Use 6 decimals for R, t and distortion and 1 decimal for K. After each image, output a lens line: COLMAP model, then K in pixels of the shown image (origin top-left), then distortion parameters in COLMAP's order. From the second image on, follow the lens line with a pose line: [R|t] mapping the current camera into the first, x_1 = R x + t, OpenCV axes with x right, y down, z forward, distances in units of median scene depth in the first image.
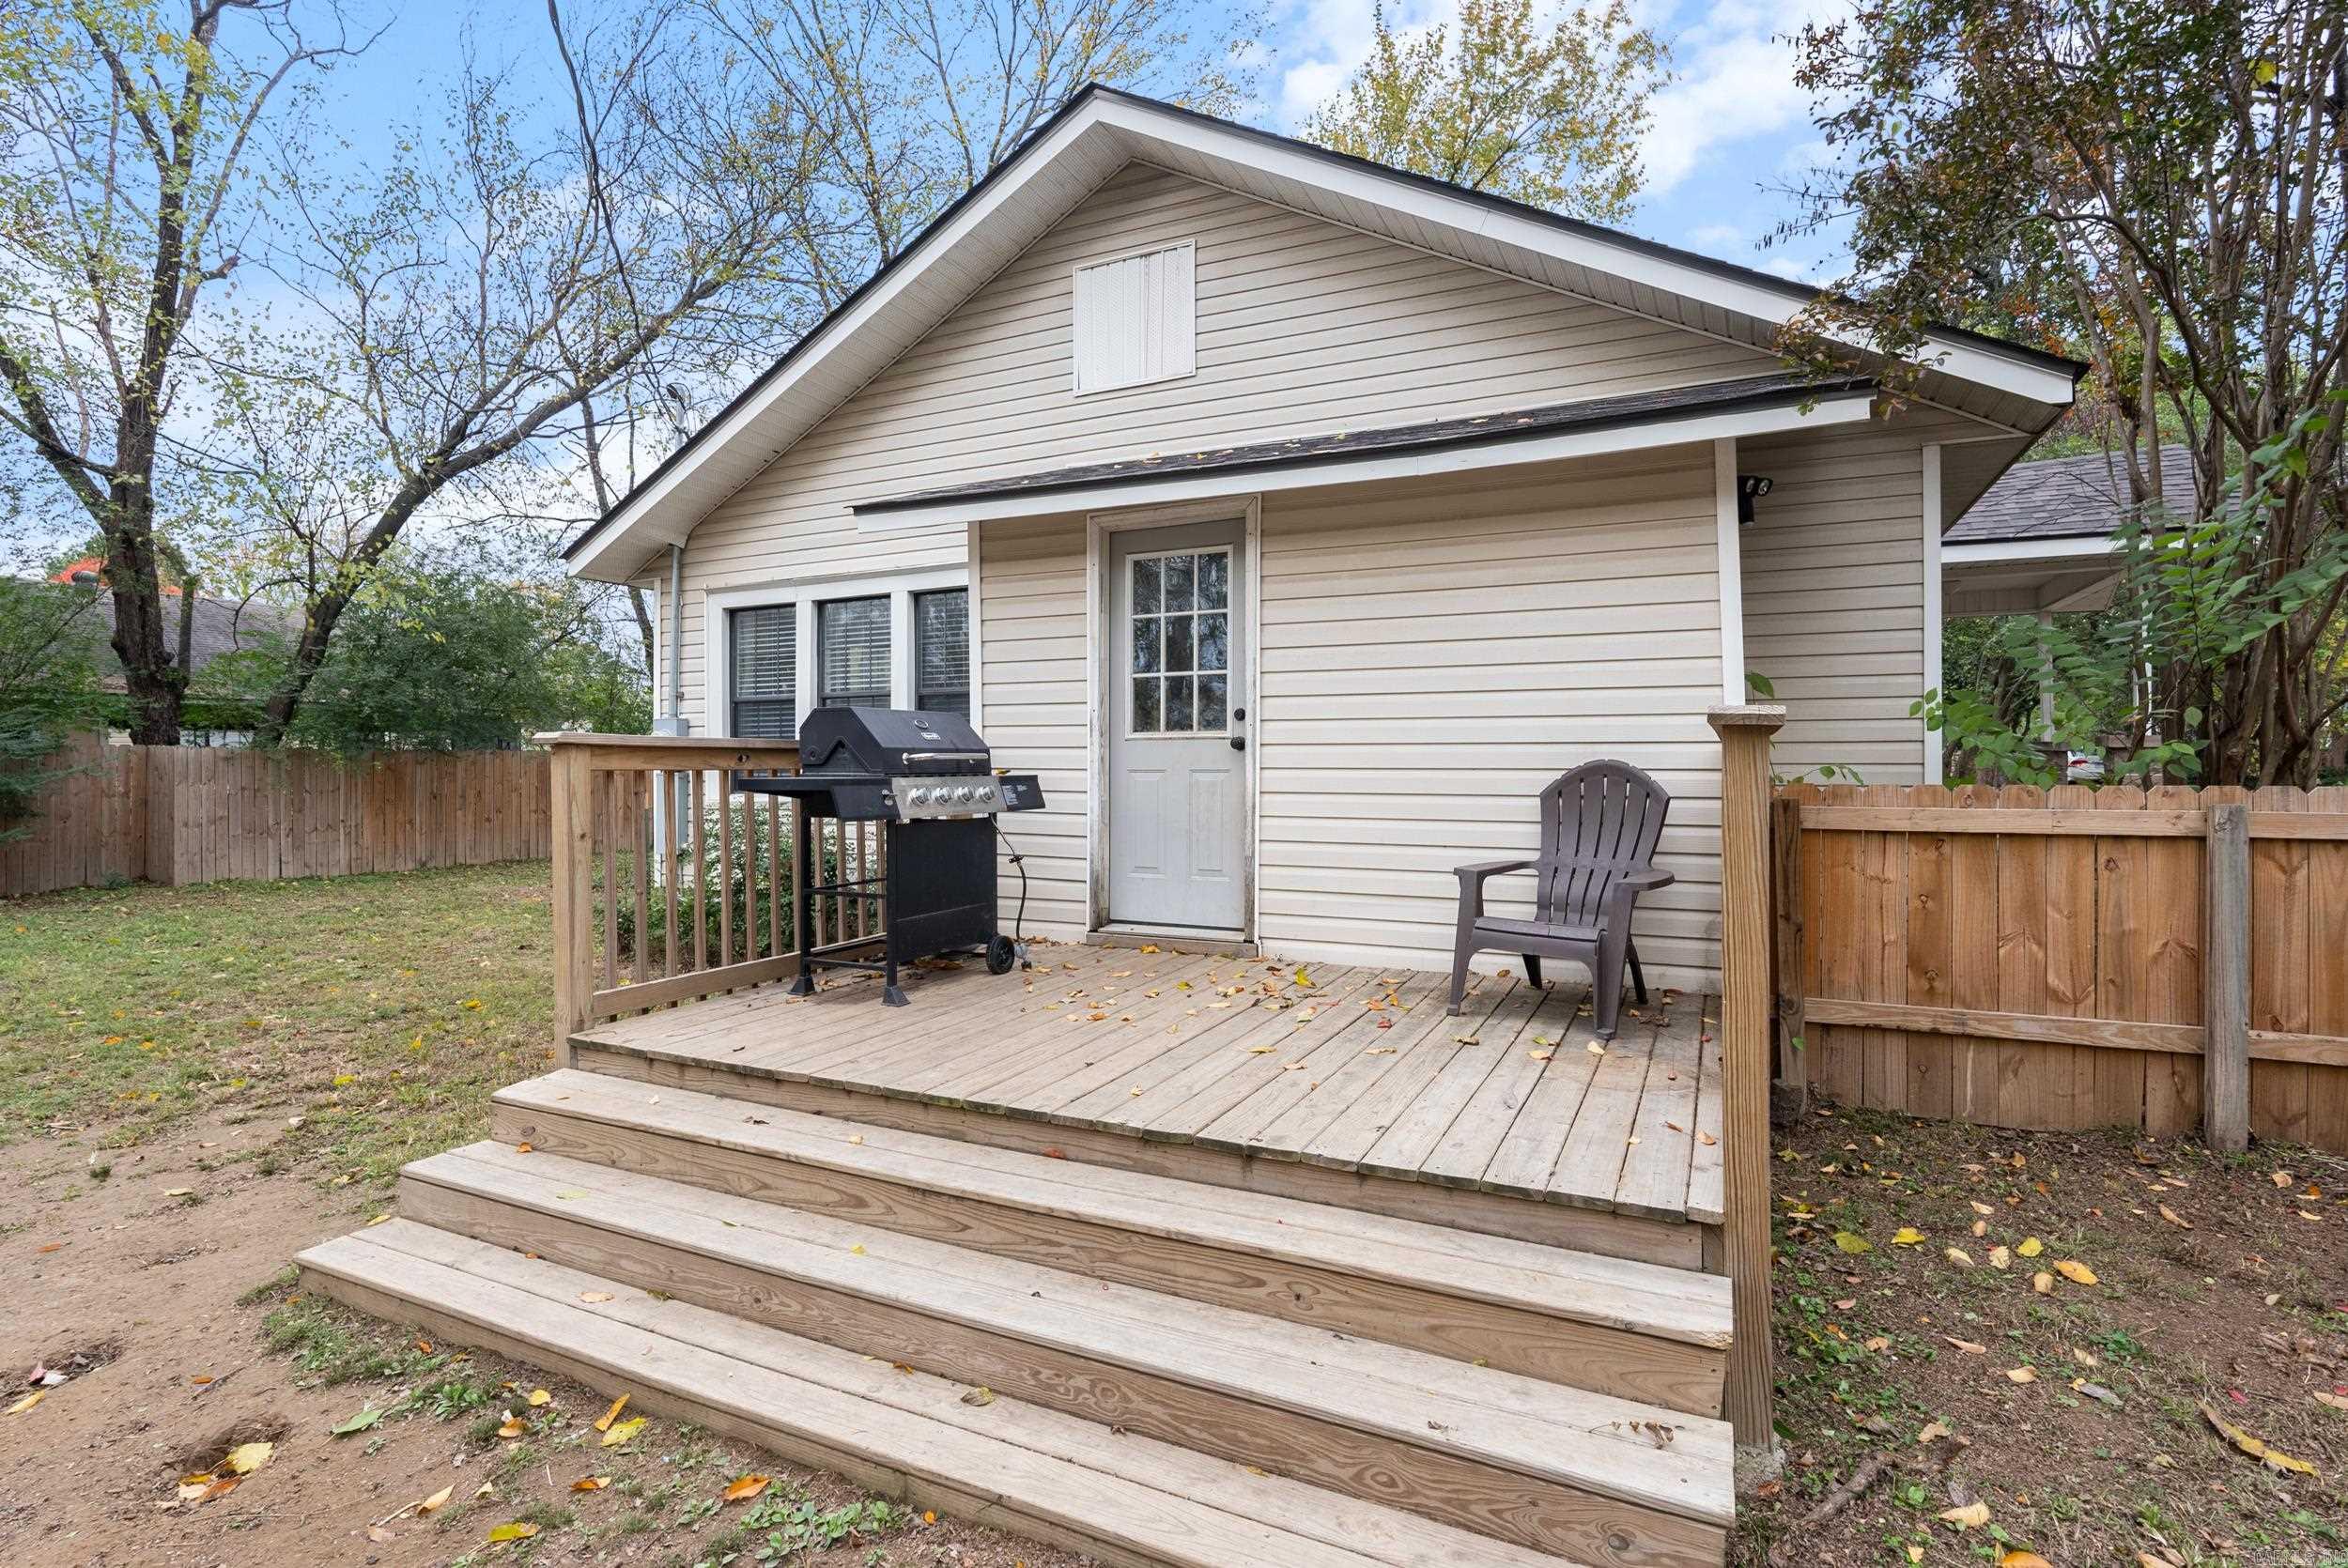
lens RADIAL K [[1135.8, 0, 1176.5], [0, 1135.8, 773.8], [0, 0, 1]] dist [0.000076, -0.000247]
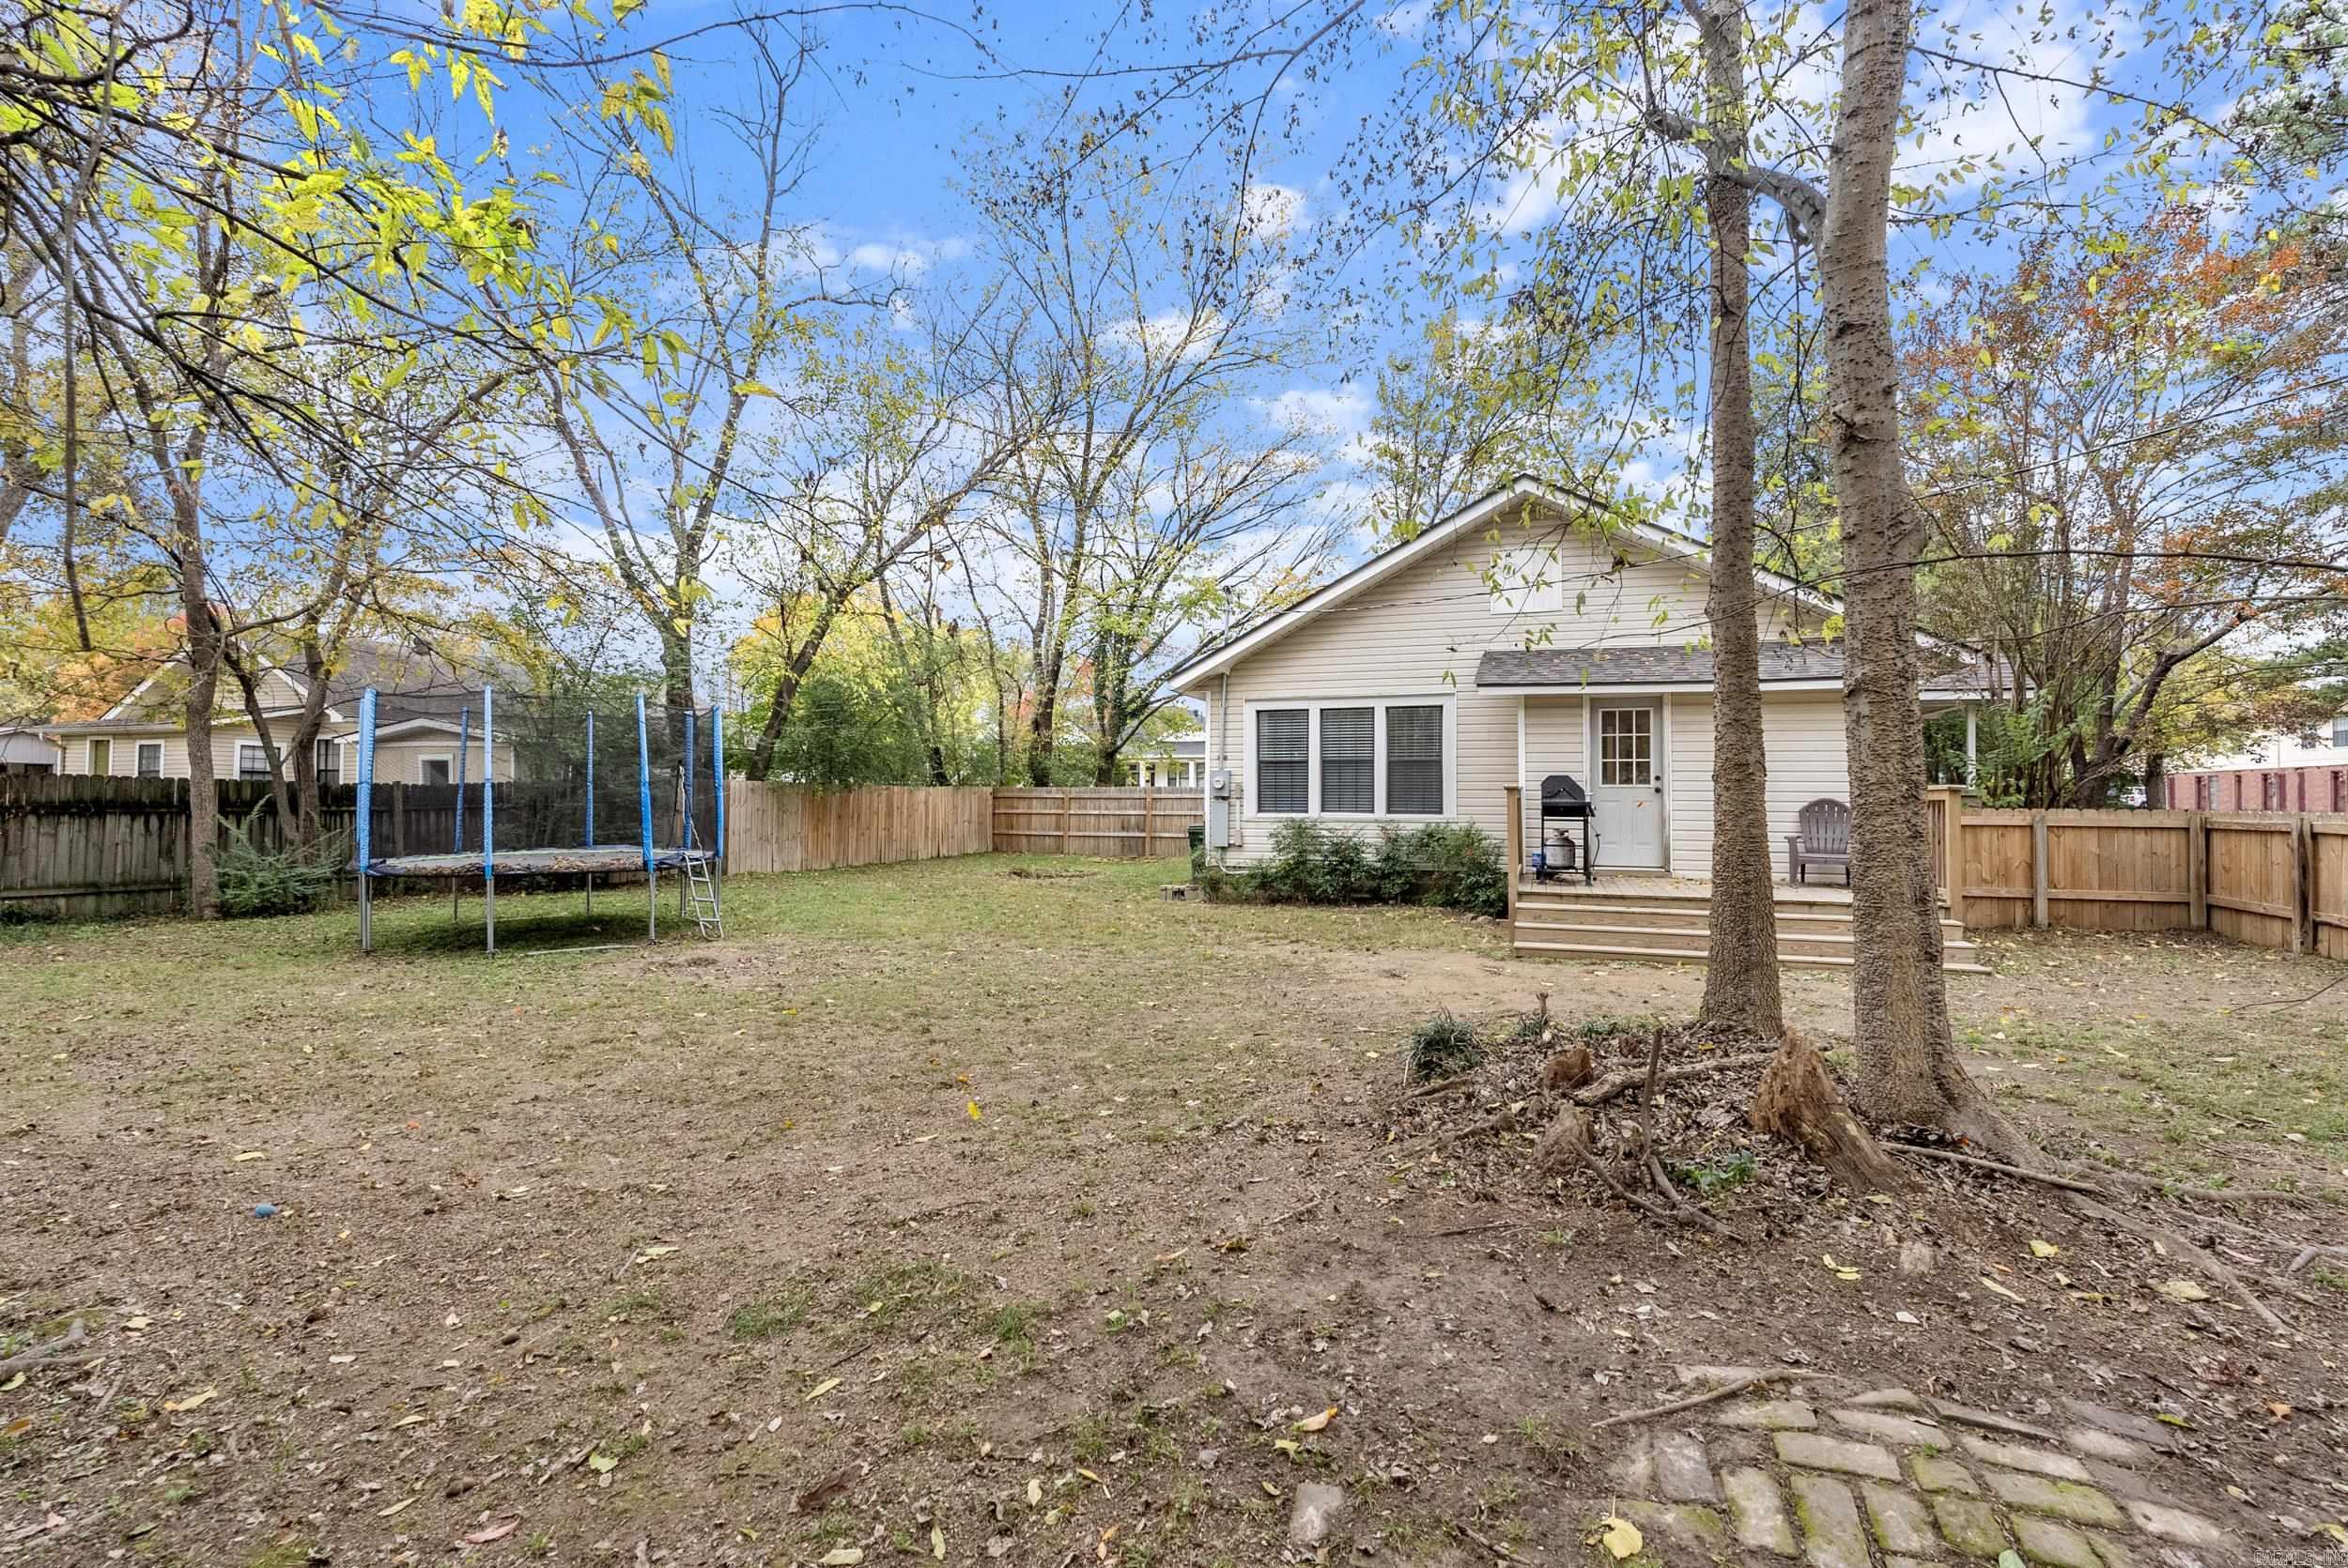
lens RADIAL K [[1035.3, 0, 1171.7], [0, 1035.3, 801.7], [0, 0, 1]] dist [-0.000911, -0.000023]
pose [[0.993928, 0.006037, 0.109871, -1.173869], [-0.005646, 0.999977, -0.003872, 0.011890], [-0.109892, 0.003229, 0.993938, -1.037634]]
